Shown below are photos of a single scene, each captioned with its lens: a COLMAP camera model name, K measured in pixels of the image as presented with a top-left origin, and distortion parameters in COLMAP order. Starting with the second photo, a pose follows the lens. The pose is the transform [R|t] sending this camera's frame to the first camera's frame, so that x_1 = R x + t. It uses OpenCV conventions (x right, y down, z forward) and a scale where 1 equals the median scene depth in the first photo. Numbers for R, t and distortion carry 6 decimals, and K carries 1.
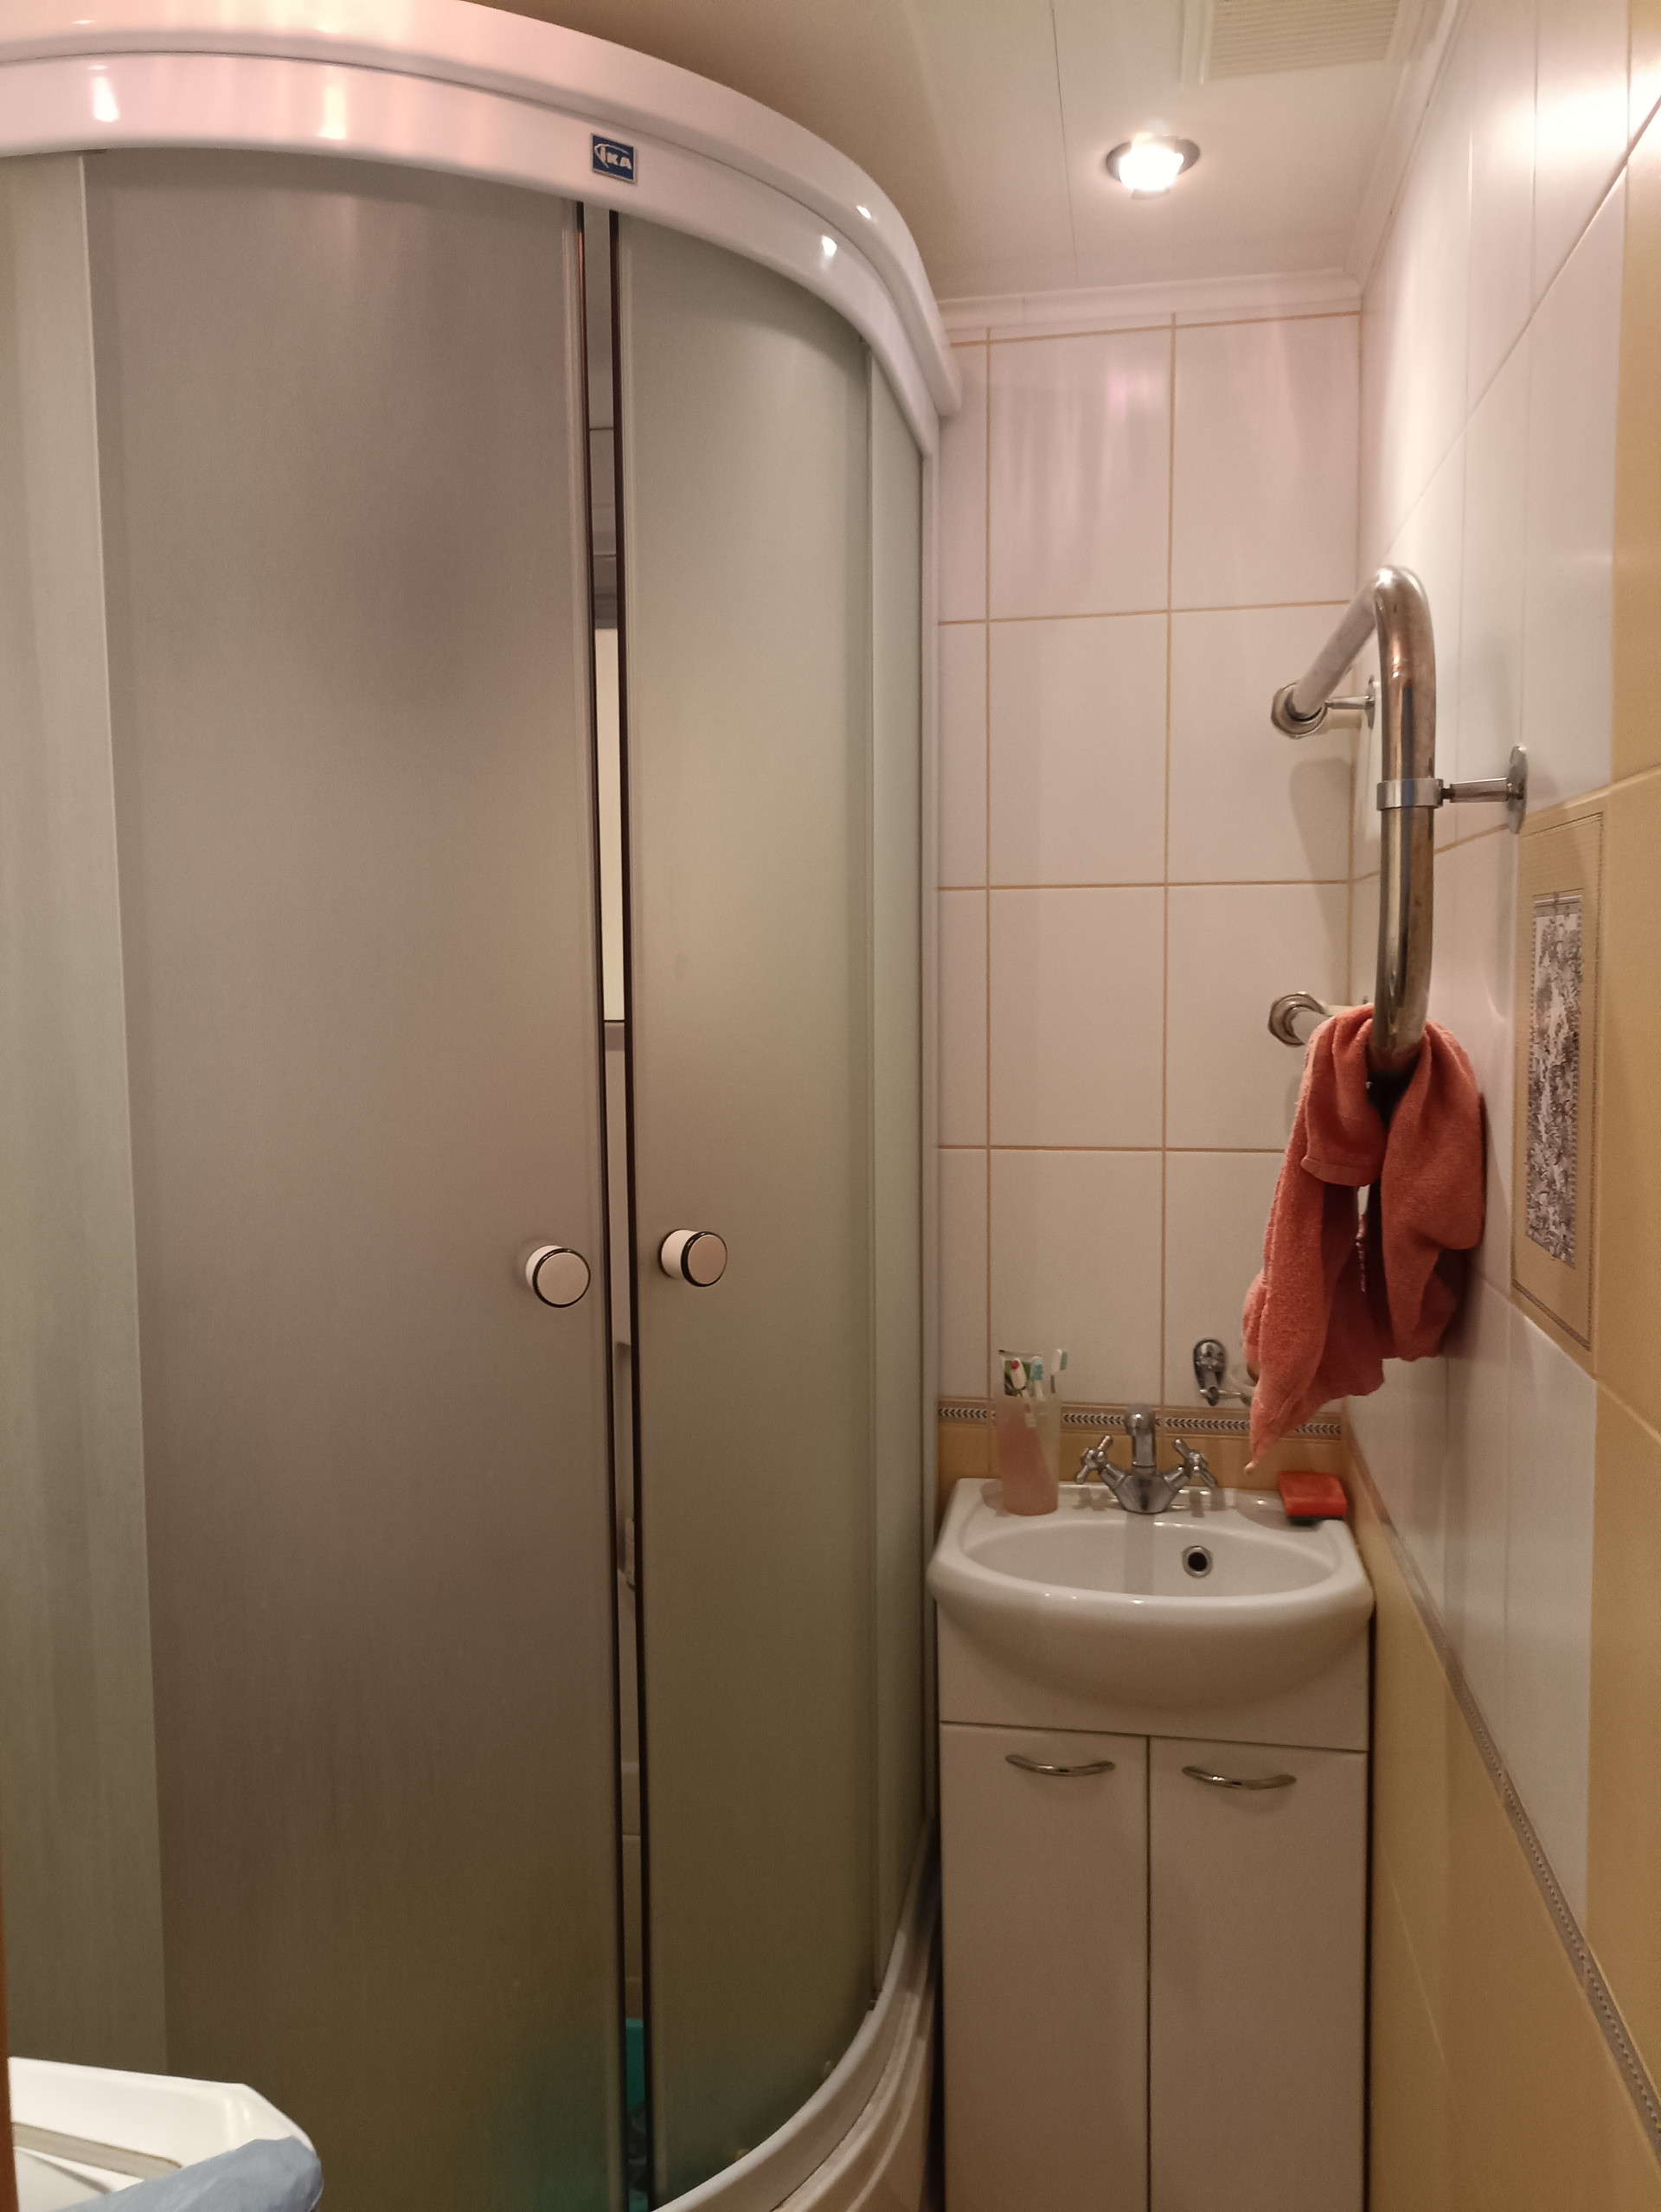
lens RADIAL K [[1668.7, 0, 830.5], [0, 1668.7, 1106.0], [0, 0, 1]] dist [0.068187, -0.068073]
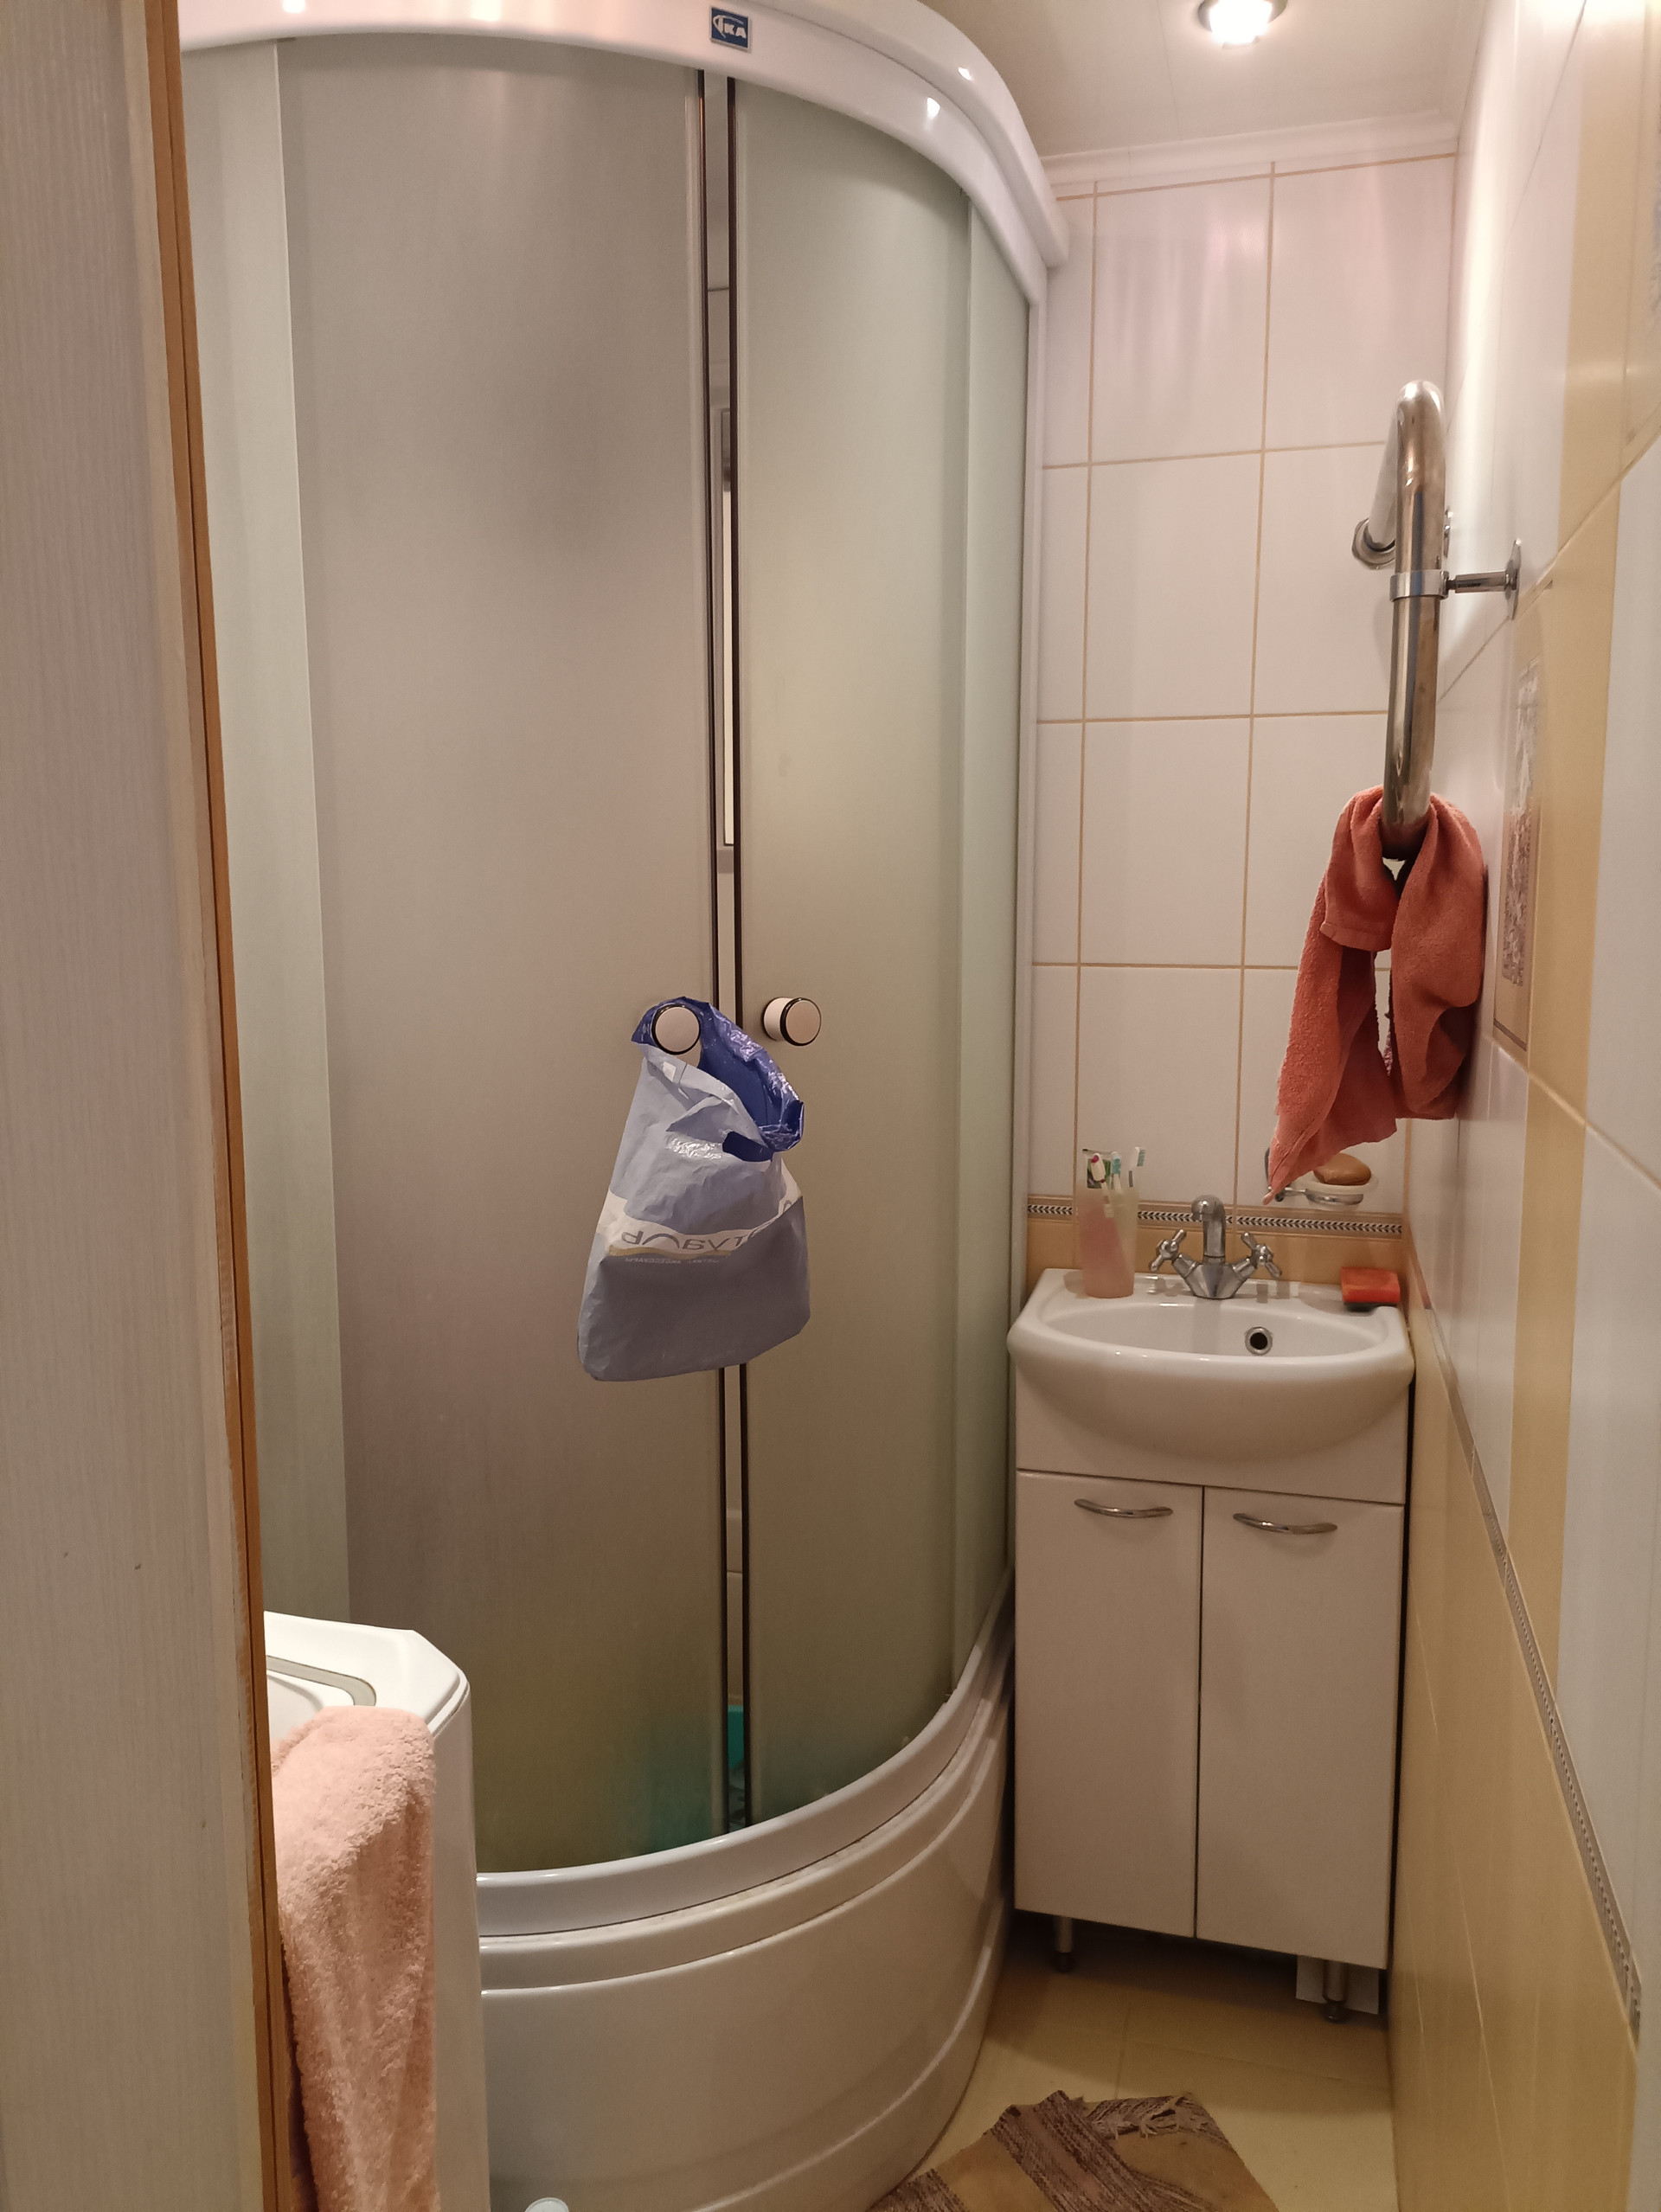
lens RADIAL K [[1668.7, 0, 830.5], [0, 1668.7, 1106.0], [0, 0, 1]] dist [0.068187, -0.068073]
pose [[0.995624, 0.019843, -0.091324, 0.039737], [-0.014755, 0.998319, 0.056054, 0.065466], [0.092283, -0.054462, 0.994242, -0.110264]]
